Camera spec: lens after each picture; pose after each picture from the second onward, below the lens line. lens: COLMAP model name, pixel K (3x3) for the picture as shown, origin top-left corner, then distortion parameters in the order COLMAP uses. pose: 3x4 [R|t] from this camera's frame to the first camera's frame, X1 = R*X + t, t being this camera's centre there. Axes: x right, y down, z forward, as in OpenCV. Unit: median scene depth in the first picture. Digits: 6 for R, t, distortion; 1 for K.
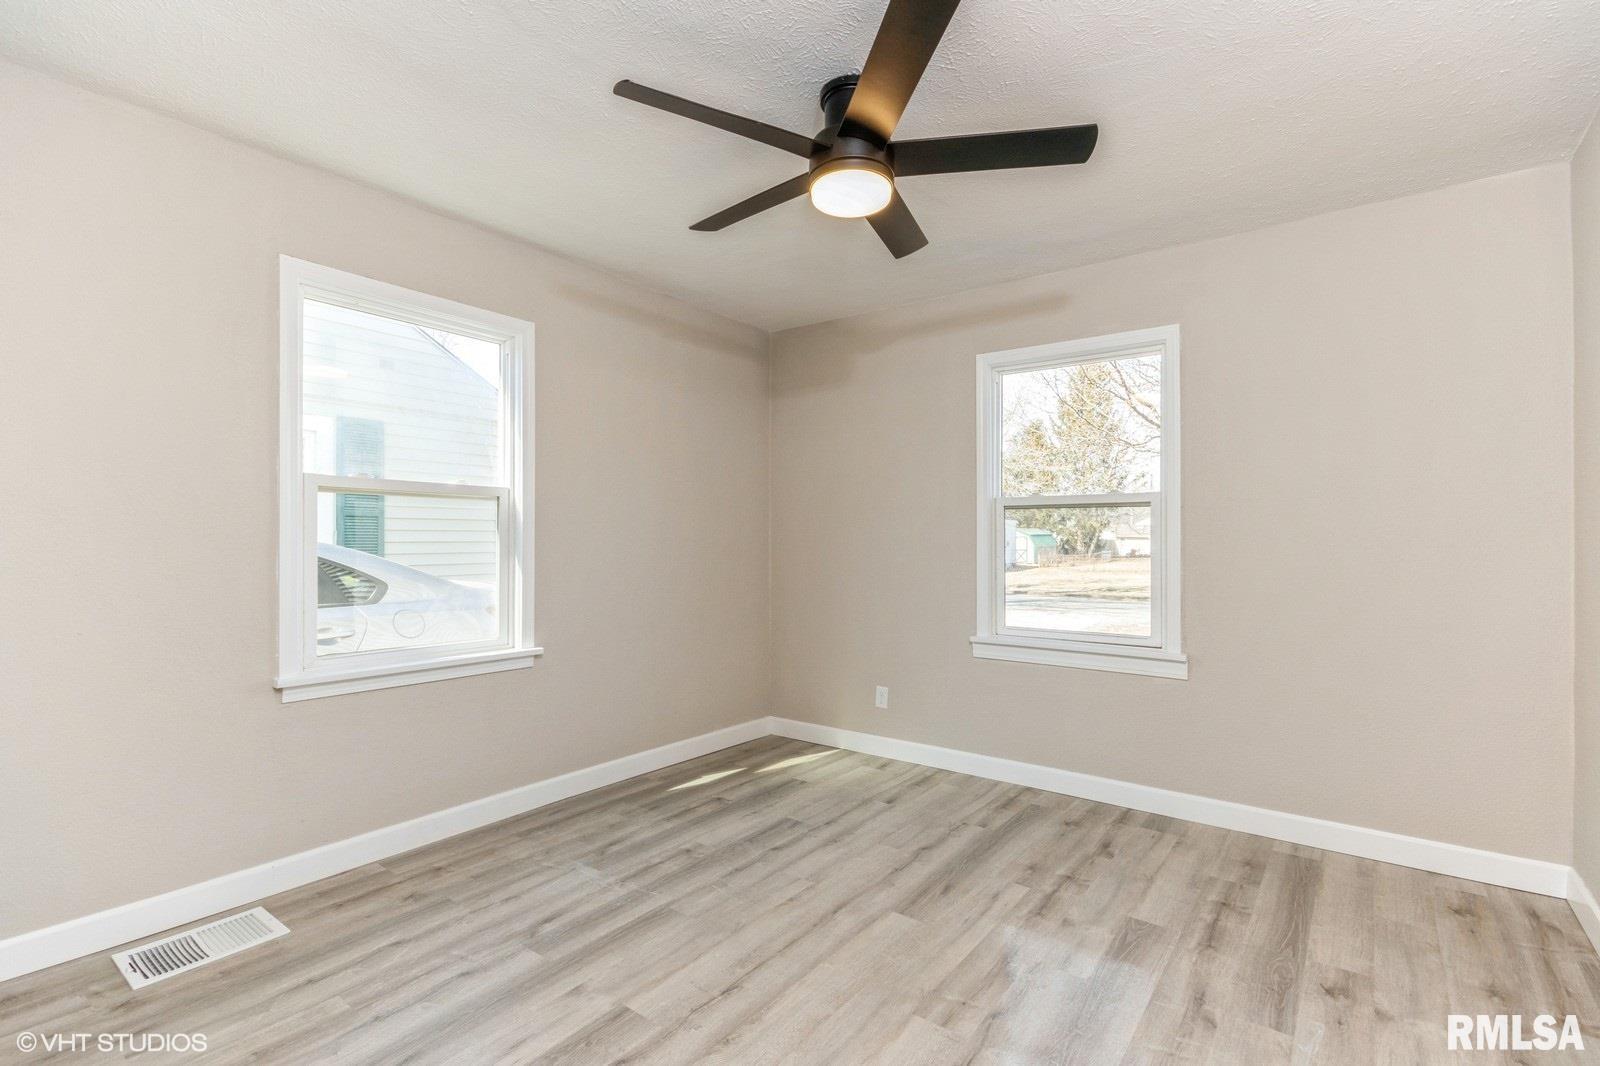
lens RADIAL K [[734.4, 0, 804.7], [0, 734.4, 538.9], [0, 0, 1]] dist [0.015285, 0.000866]
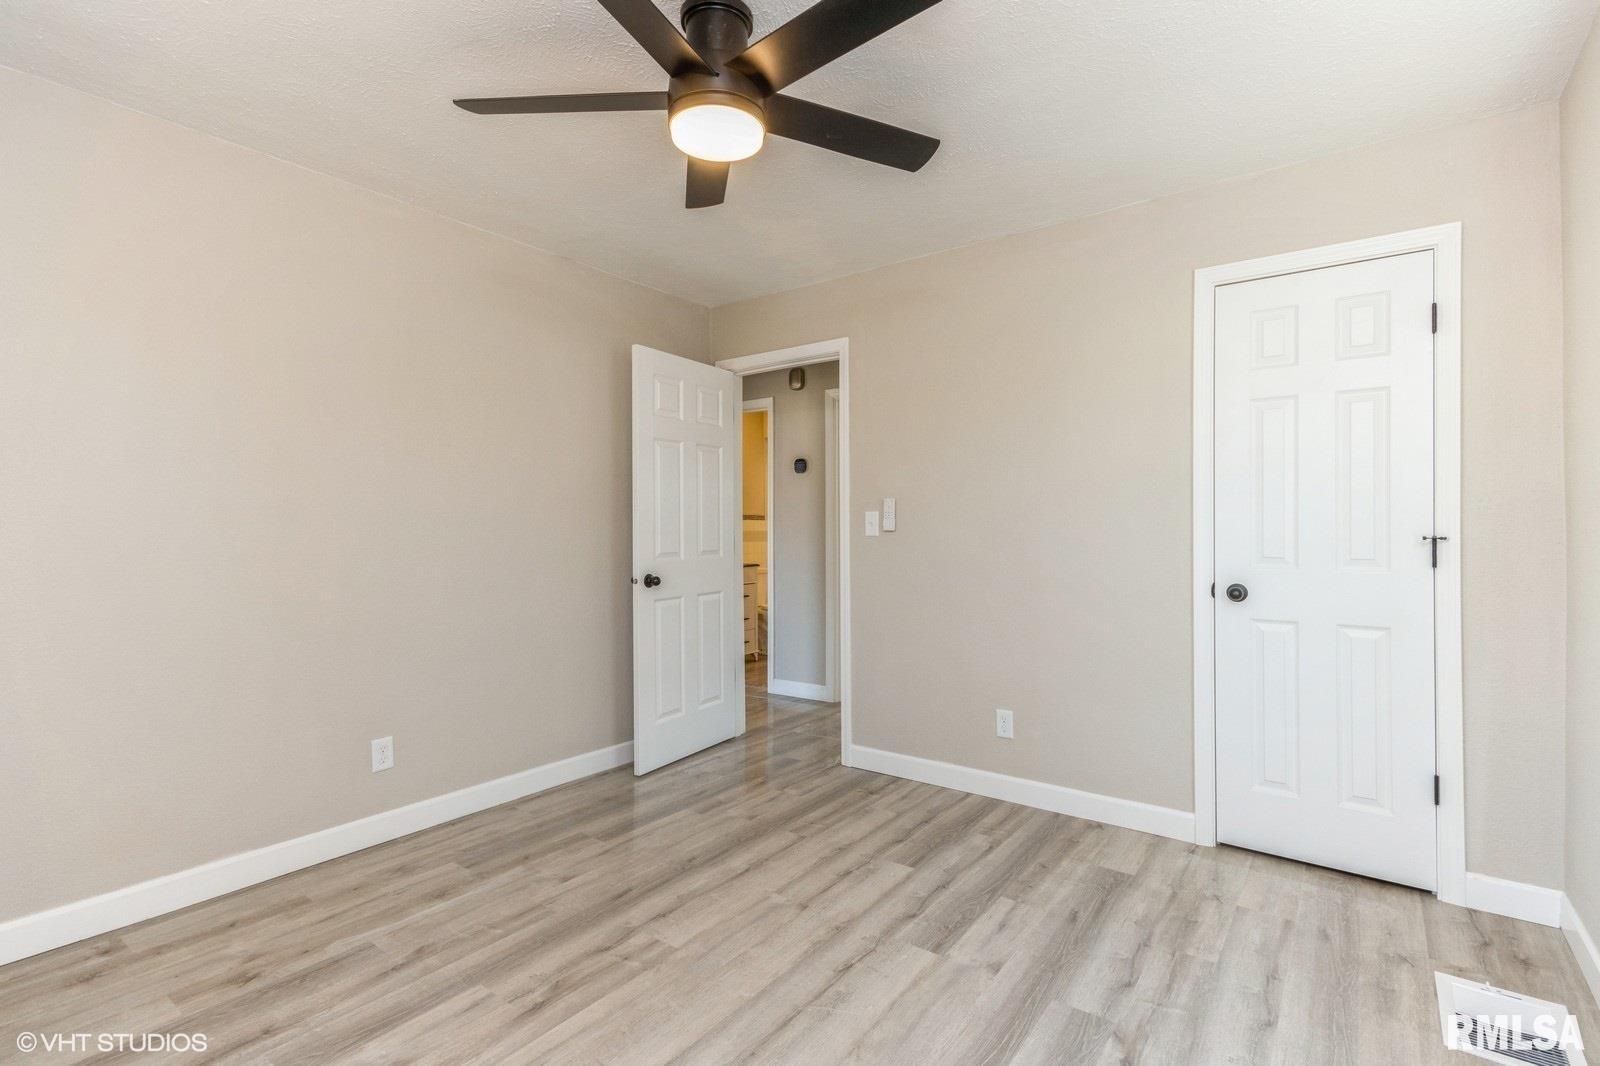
lens RADIAL K [[734.4, 0, 804.7], [0, 734.4, 538.9], [0, 0, 1]] dist [0.015285, 0.000866]
pose [[-0.999998, -0.001214, -0.001336, -0.041882], [-0.001224, 0.999970, 0.007616, 0.006877], [0.001327, 0.007617, -0.999970, 2.014344]]
